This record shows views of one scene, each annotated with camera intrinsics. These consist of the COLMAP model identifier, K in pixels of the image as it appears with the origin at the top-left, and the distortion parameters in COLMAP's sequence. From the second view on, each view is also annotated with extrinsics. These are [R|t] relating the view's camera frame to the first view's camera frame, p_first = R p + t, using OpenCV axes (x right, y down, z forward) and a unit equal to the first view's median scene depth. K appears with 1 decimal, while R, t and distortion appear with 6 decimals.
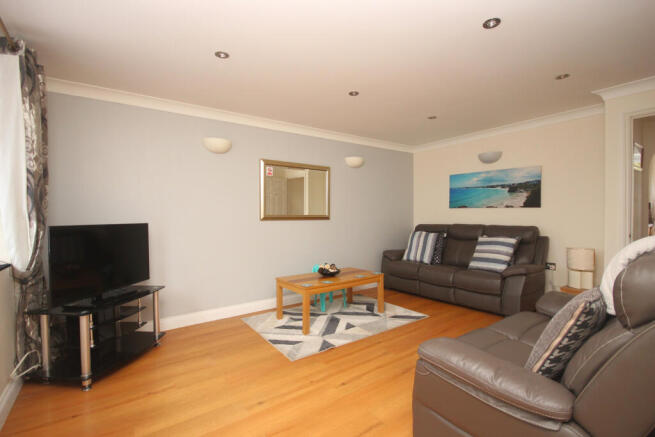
lens RADIAL K [[308.2, 0, 319.7], [0, 308.2, 220.7], [0, 0, 1]] dist [-0.001693, -0.000544]
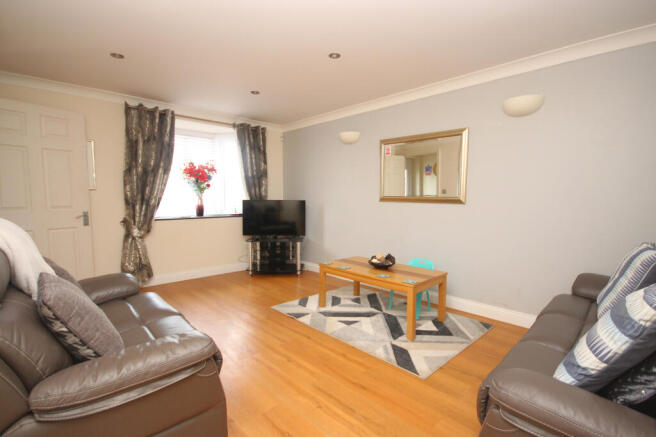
lens RADIAL K [[308.7, 0, 320.2], [0, 308.7, 220.7], [0, 0, 1]] dist [-0.001693, -0.000544]
pose [[0.132491, 0.095896, -0.986534, 0.865670], [-0.015609, 0.995387, 0.094660, -0.033154], [0.991061, 0.002858, 0.133376, 0.732668]]
